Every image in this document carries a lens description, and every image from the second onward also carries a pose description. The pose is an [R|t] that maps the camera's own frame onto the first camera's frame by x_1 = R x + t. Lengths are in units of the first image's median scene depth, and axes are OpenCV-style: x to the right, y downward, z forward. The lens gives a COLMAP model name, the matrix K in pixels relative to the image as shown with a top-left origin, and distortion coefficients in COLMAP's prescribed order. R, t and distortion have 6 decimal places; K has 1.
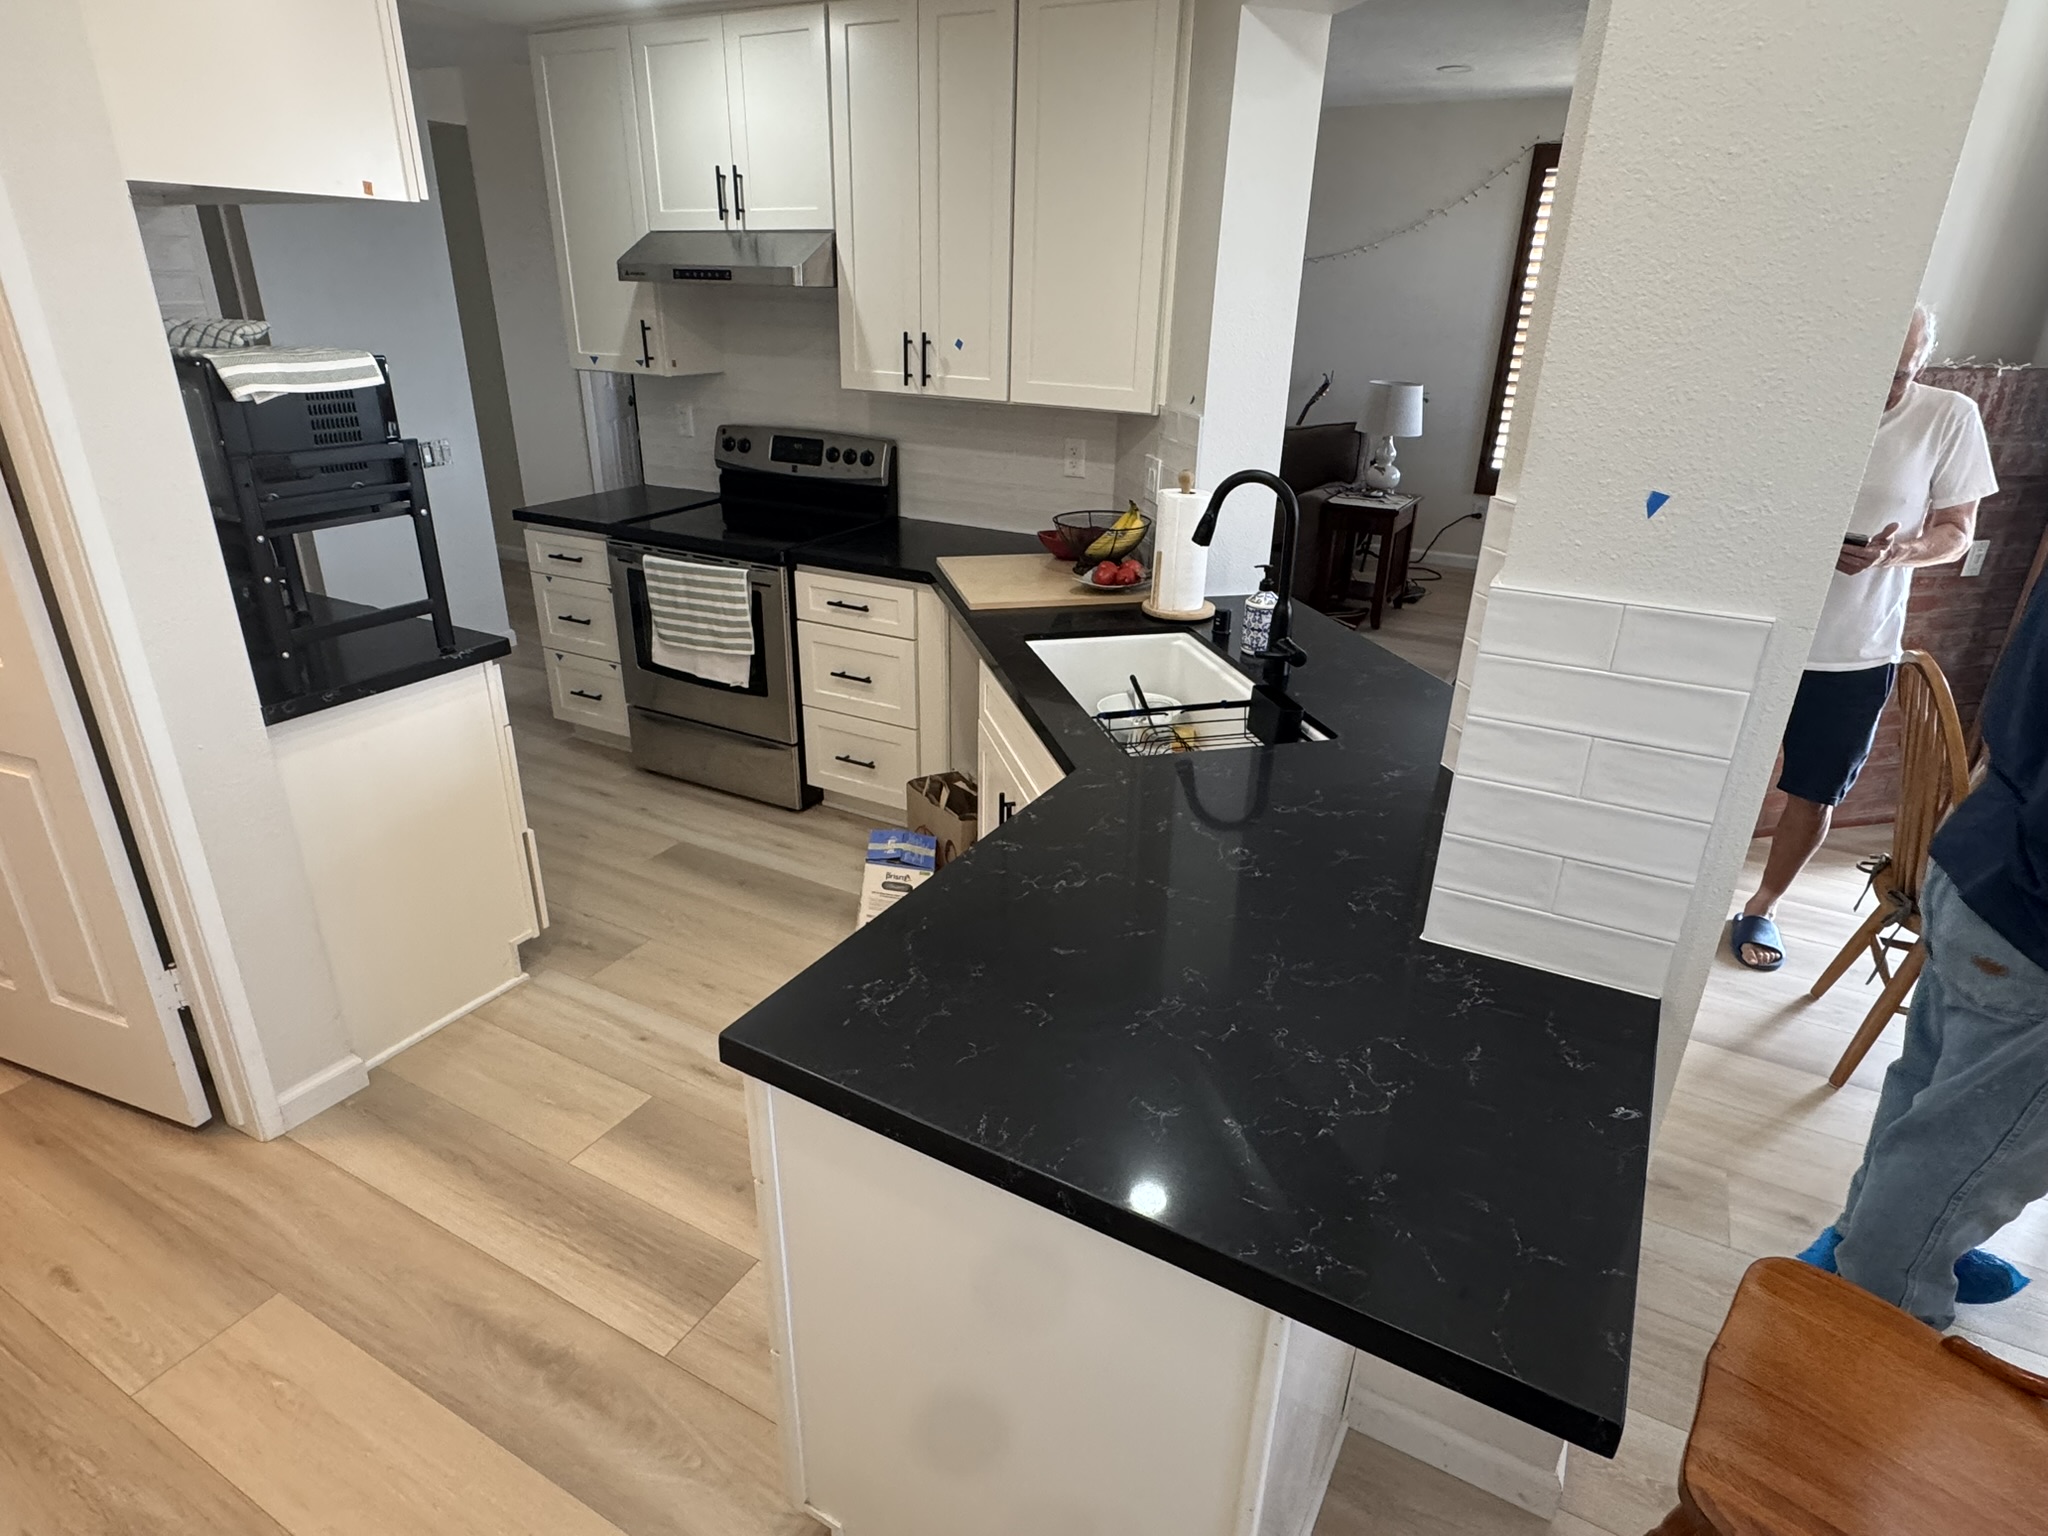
lens RADIAL K [[1130.0, 0, 1020.4], [0, 1130.0, 764.0], [0, 0, 1]] dist [0.000266, -0.000223]
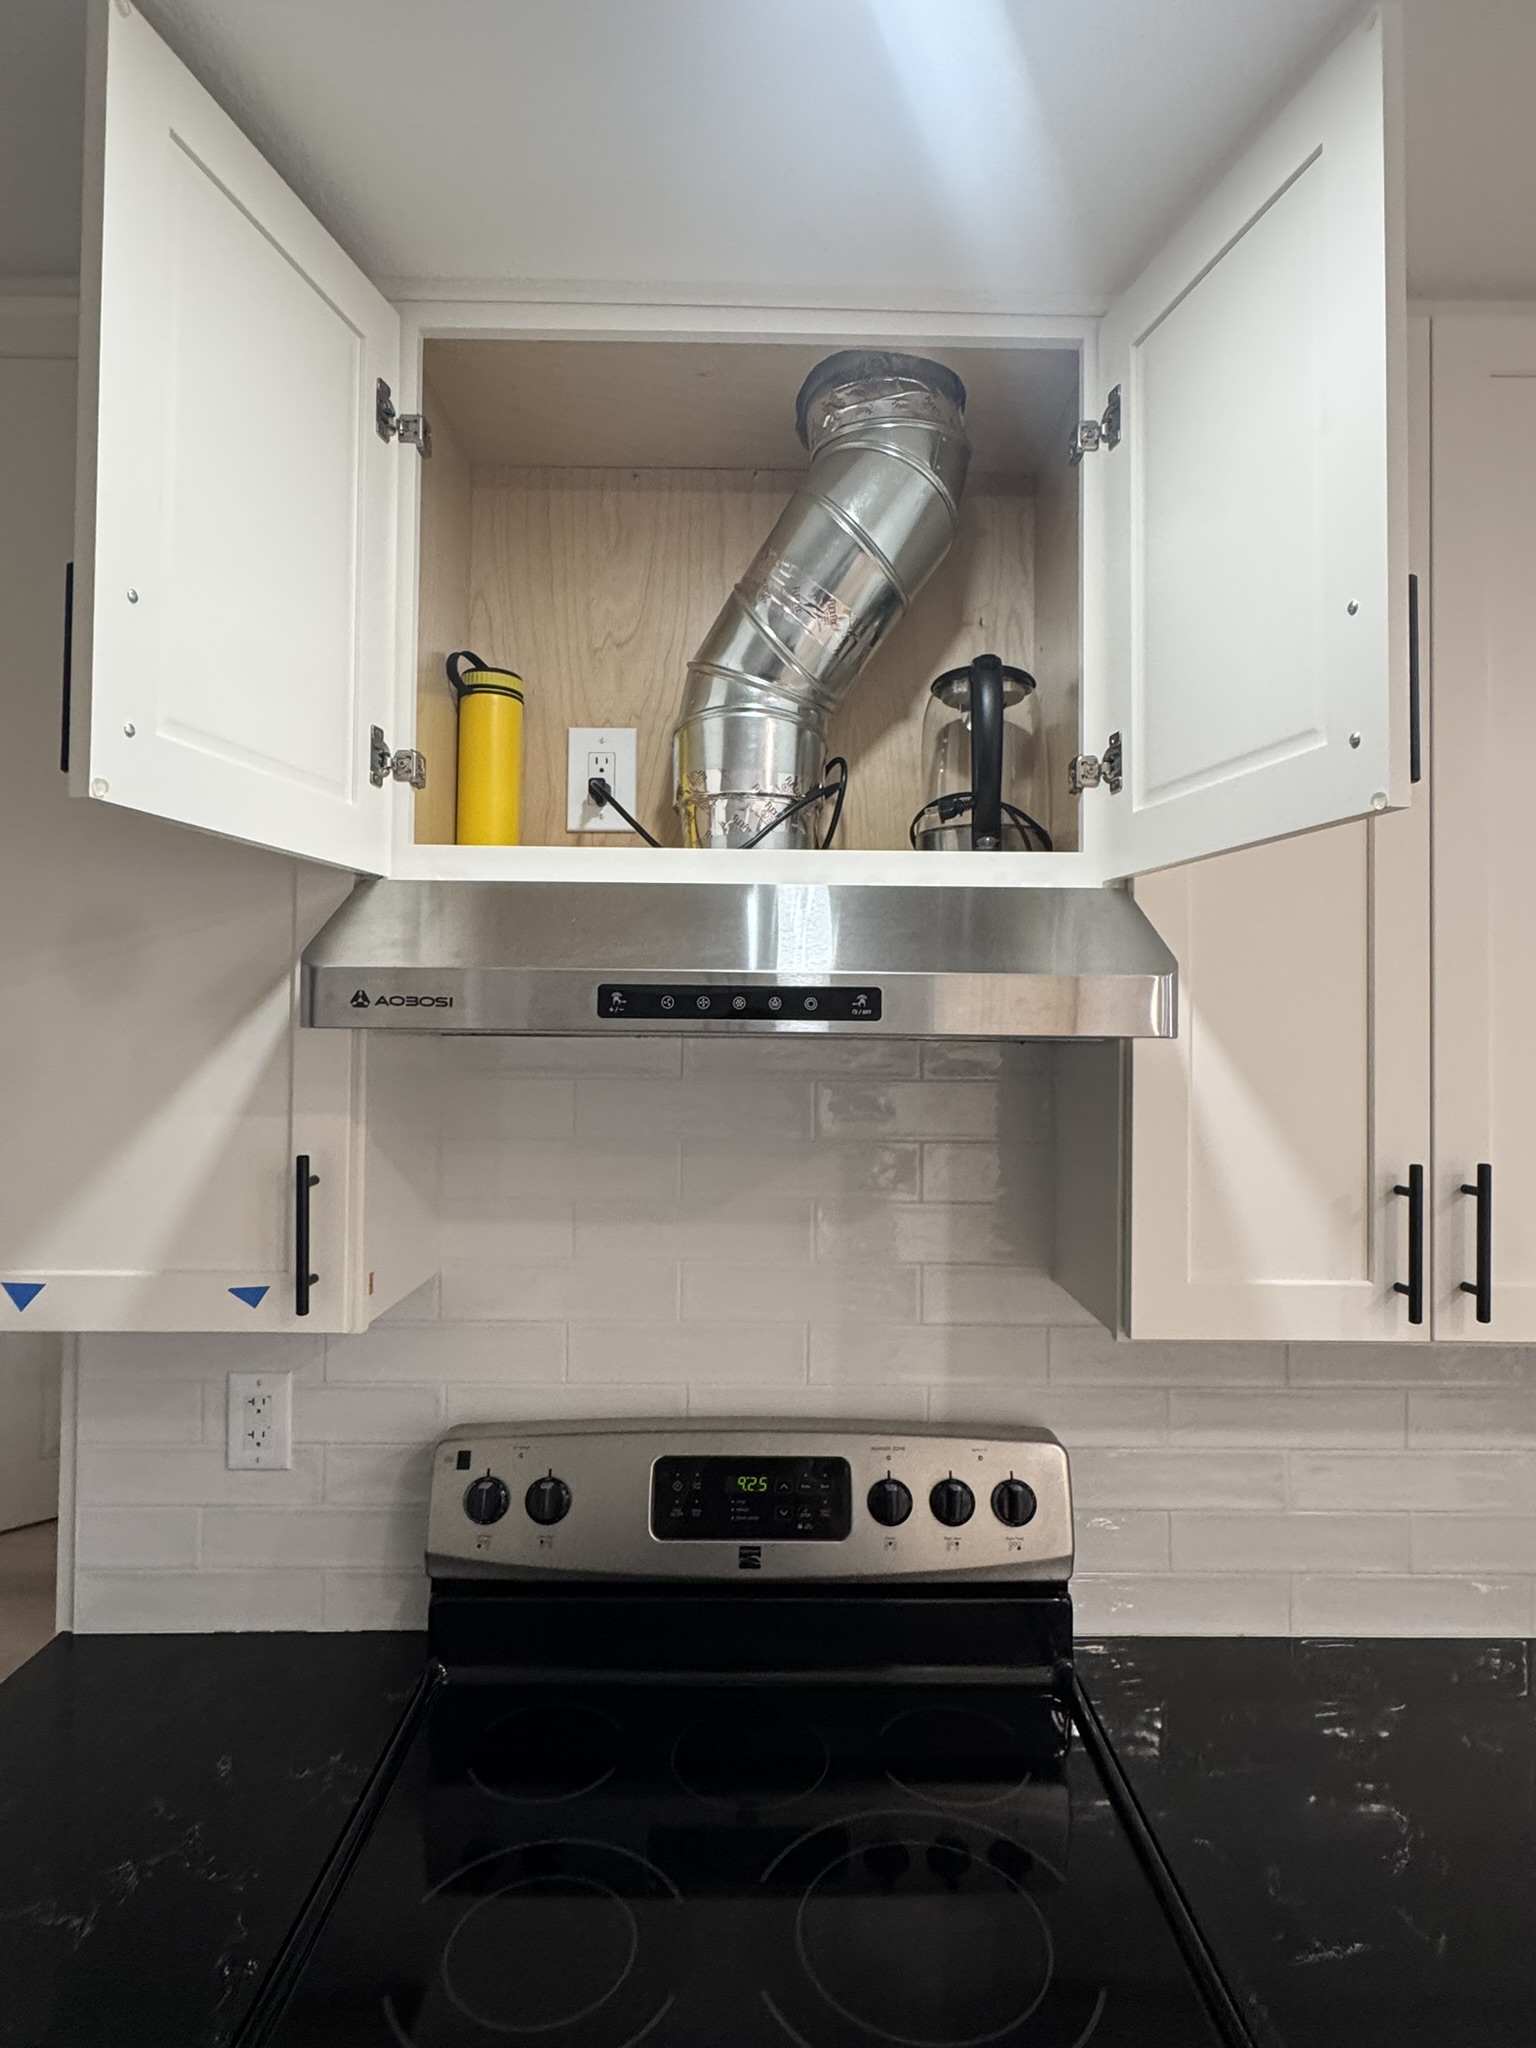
lens RADIAL K [[1130.0, 0, 771.7], [0, 1130.0, 1021.9], [0, 0, 1]] dist [0.000266, -0.000223]
pose [[0.875891, -0.001556, 0.482507, -0.375047], [0.196553, 0.914416, -0.353851, -0.305579], [-0.440662, 0.404773, 0.801234, 0.721163]]
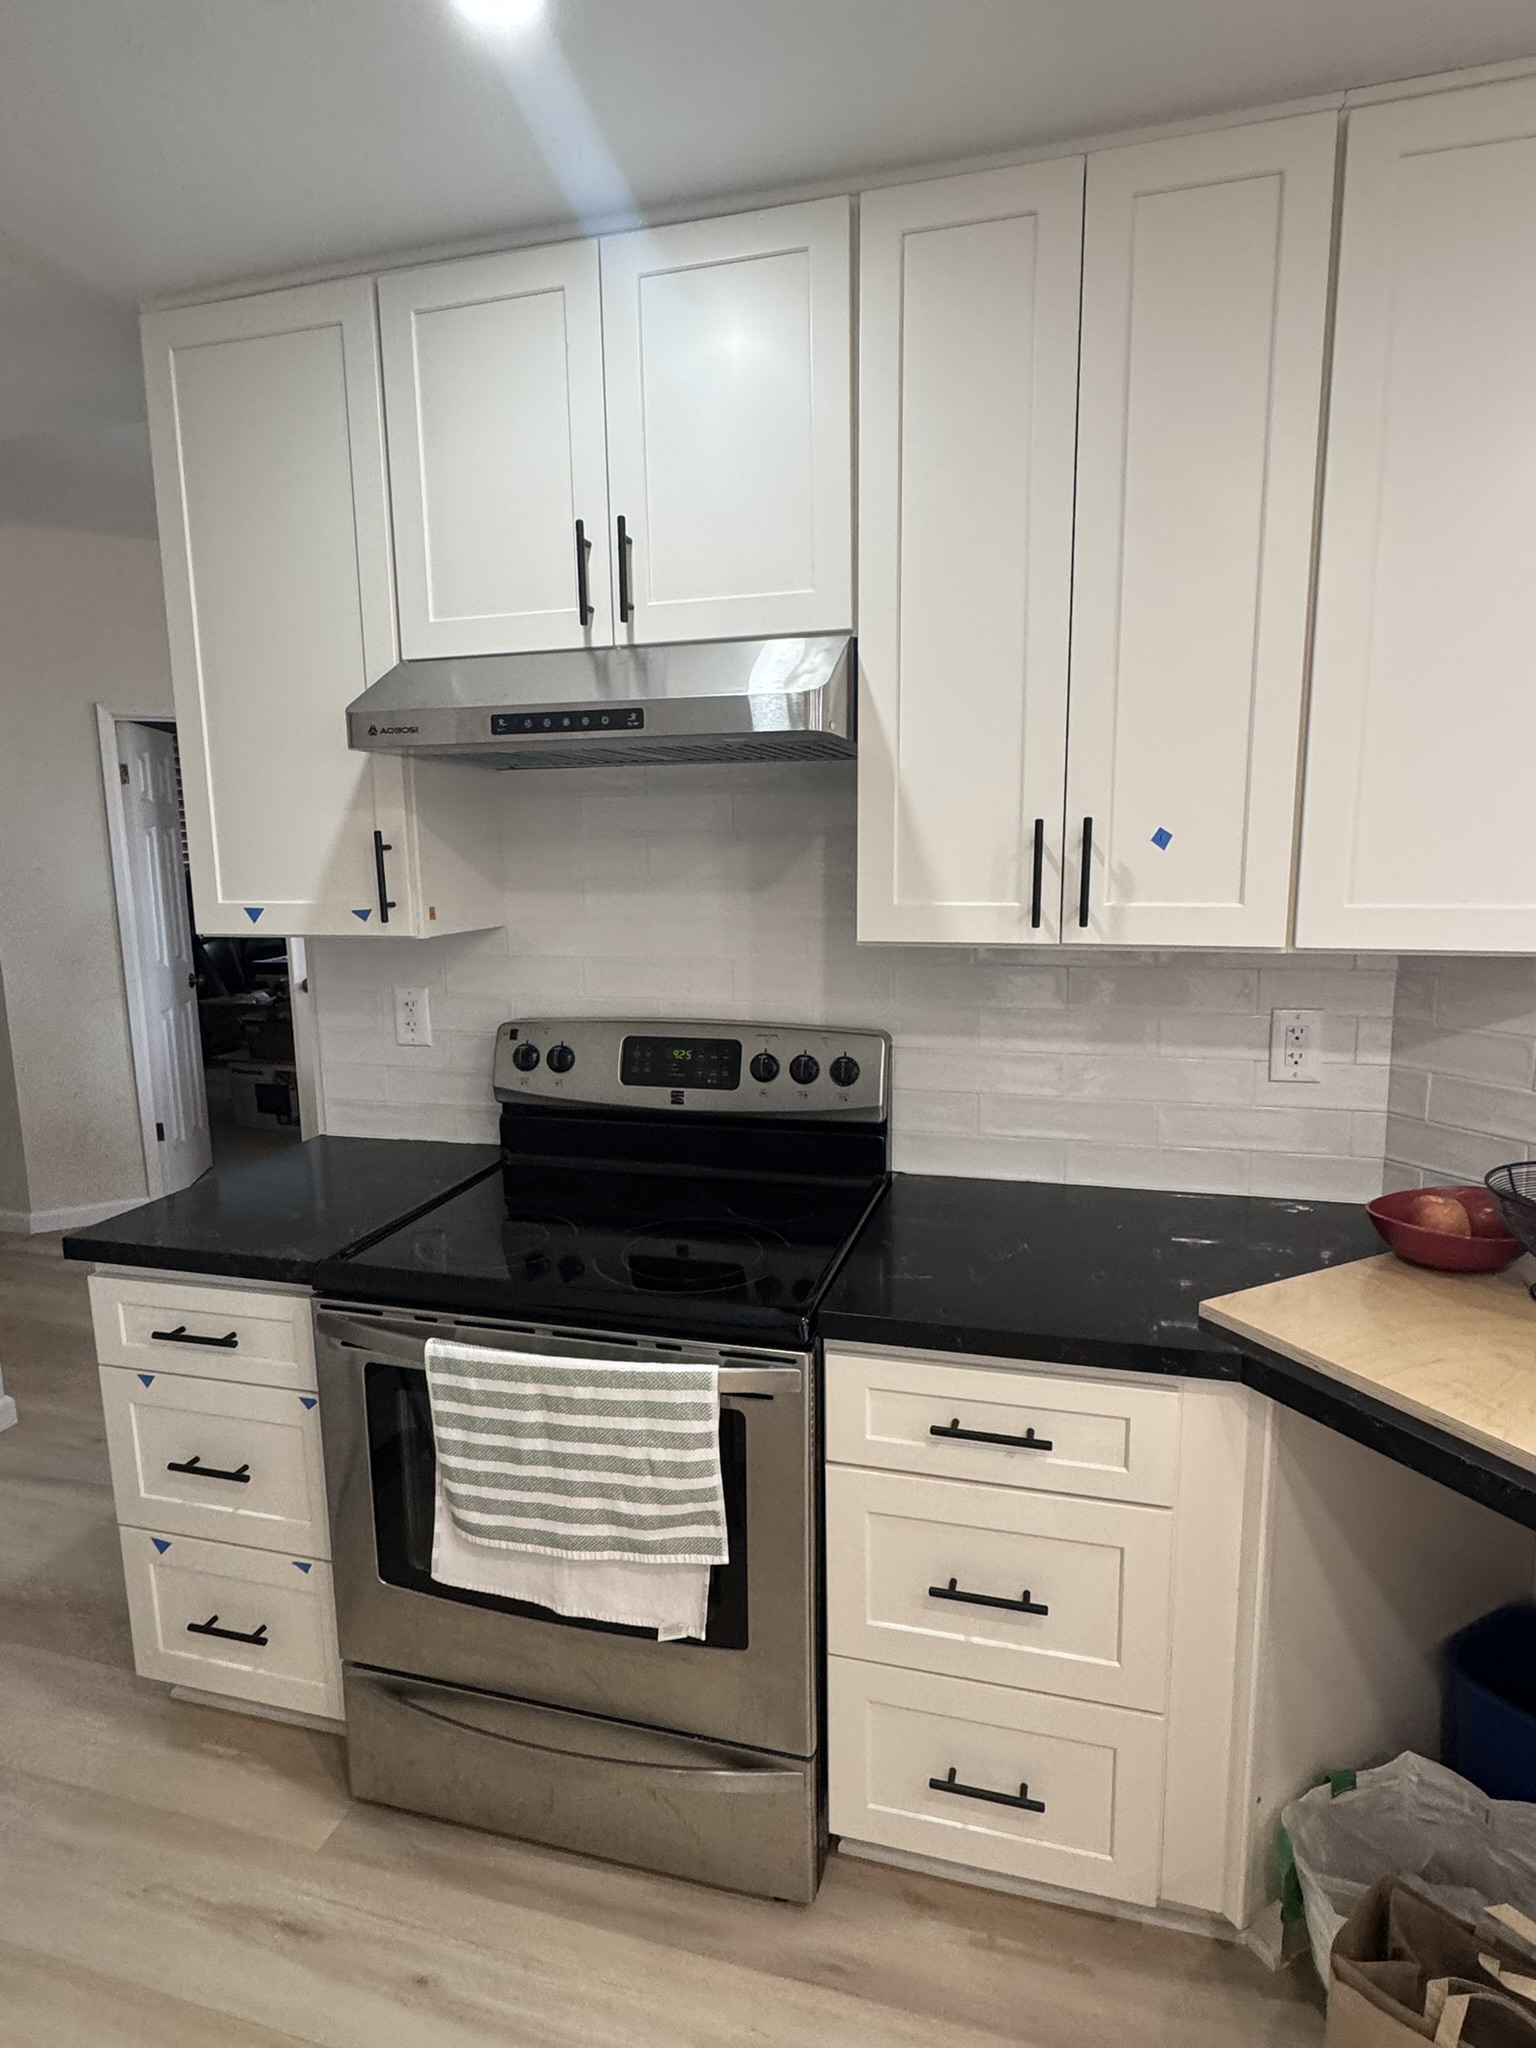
lens RADIAL K [[1121.9, 0, 776.7], [0, 1121.9, 1024.9], [0, 0, 1]] dist [-0.001468, 0.000113]
pose [[0.974203, -0.065657, 0.215910, -0.281718], [0.115790, 0.966633, -0.228504, -0.183618], [-0.193703, 0.247610, 0.949299, 0.535426]]
